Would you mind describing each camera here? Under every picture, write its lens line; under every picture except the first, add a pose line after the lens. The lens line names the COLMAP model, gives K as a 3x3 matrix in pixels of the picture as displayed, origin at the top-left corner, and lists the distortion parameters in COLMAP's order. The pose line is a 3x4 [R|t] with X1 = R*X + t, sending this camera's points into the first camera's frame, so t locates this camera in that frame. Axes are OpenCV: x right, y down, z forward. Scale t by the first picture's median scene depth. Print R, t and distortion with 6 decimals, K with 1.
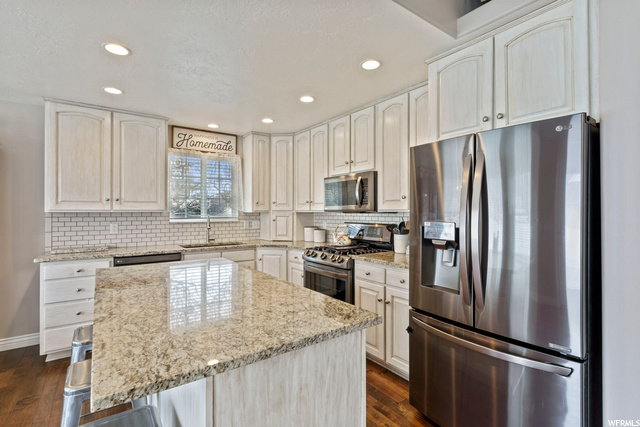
lens RADIAL K [[306.8, 0, 317.8], [0, 306.8, 210.9], [0, 0, 1]] dist [0.002078, 0.002896]
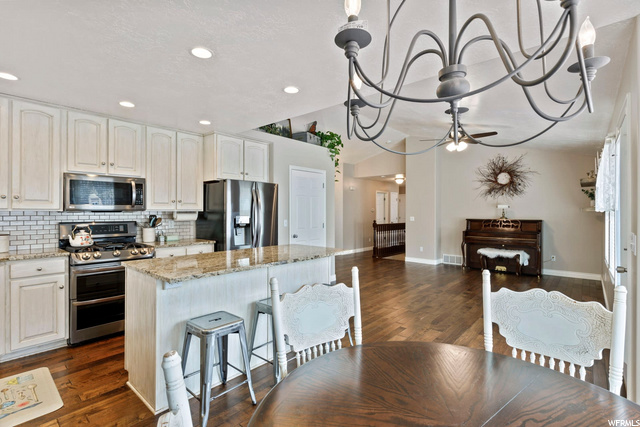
lens RADIAL K [[306.8, 0, 319.8], [0, 306.8, 211.3], [0, 0, 1]] dist [0.002078, 0.002896]
pose [[-0.226756, 0.000445, 0.973951, -1.040243], [-0.006562, 0.999977, -0.001984, 0.001494], [-0.973929, -0.006841, -0.226748, 0.506792]]
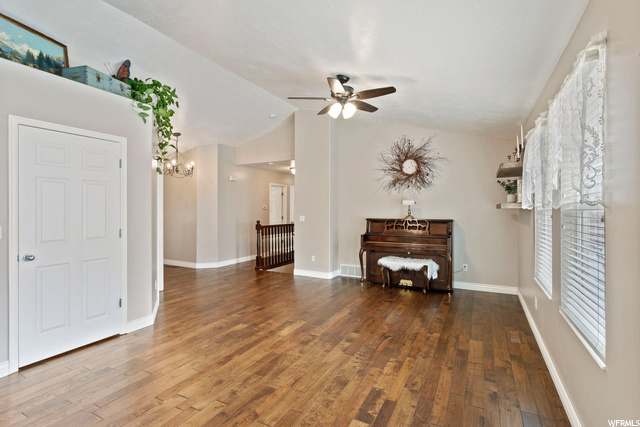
lens RADIAL K [[306.8, 0, 321.3], [0, 306.8, 207.3], [0, 0, 1]] dist [0.002078, 0.002896]
pose [[-0.446643, 0.005074, 0.894698, -0.557018], [-0.005831, 0.999946, -0.008581, -0.000816], [-0.894693, -0.009050, -0.446589, -0.016843]]
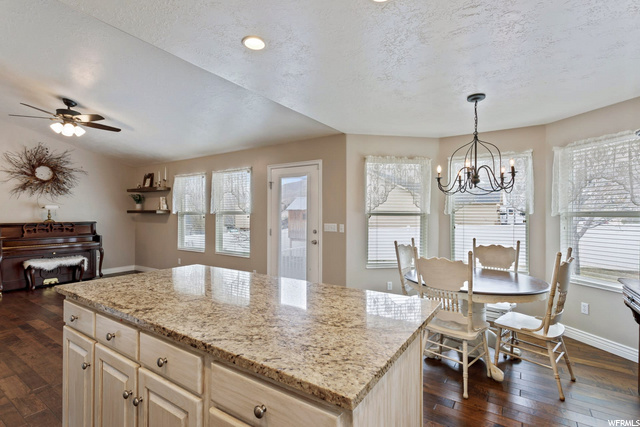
lens RADIAL K [[306.8, 0, 319.3], [0, 306.8, 214.4], [0, 0, 1]] dist [0.002078, 0.002896]
pose [[-0.937451, -0.003845, -0.348097, -0.158476], [-0.002334, 0.999986, -0.004758, 0.002696], [0.348110, -0.003648, -0.937447, 0.972111]]
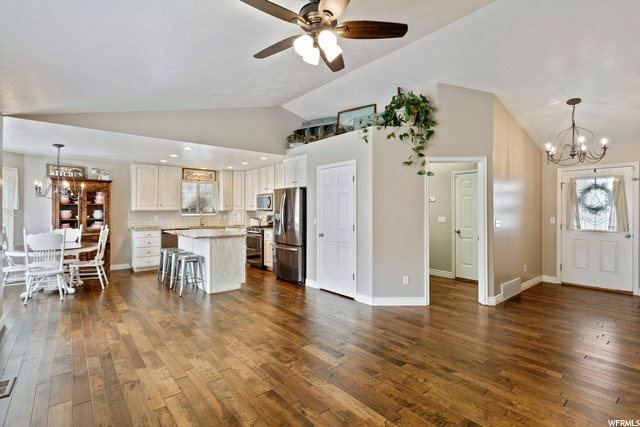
lens RADIAL K [[306.8, 0, 318.7], [0, 306.8, 208.4], [0, 0, 1]] dist [0.002078, 0.002896]
pose [[0.997912, 0.000996, 0.064580, 0.323514], [-0.000776, 0.999994, -0.003433, -0.004230], [-0.064583, 0.003375, 0.997907, -1.204672]]
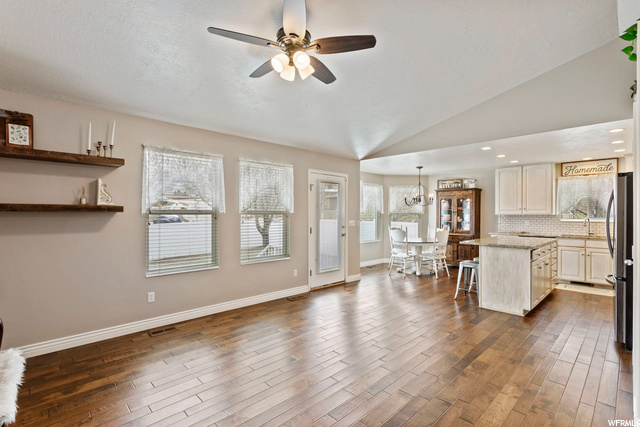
lens RADIAL K [[306.8, 0, 321.1], [0, 306.8, 214.2], [0, 0, 1]] dist [0.002078, 0.002896]
pose [[0.151141, 0.001280, -0.988511, 1.081342], [0.000881, 0.999999, 0.001430, -0.003965], [0.988512, -0.001087, 0.151140, -0.599338]]
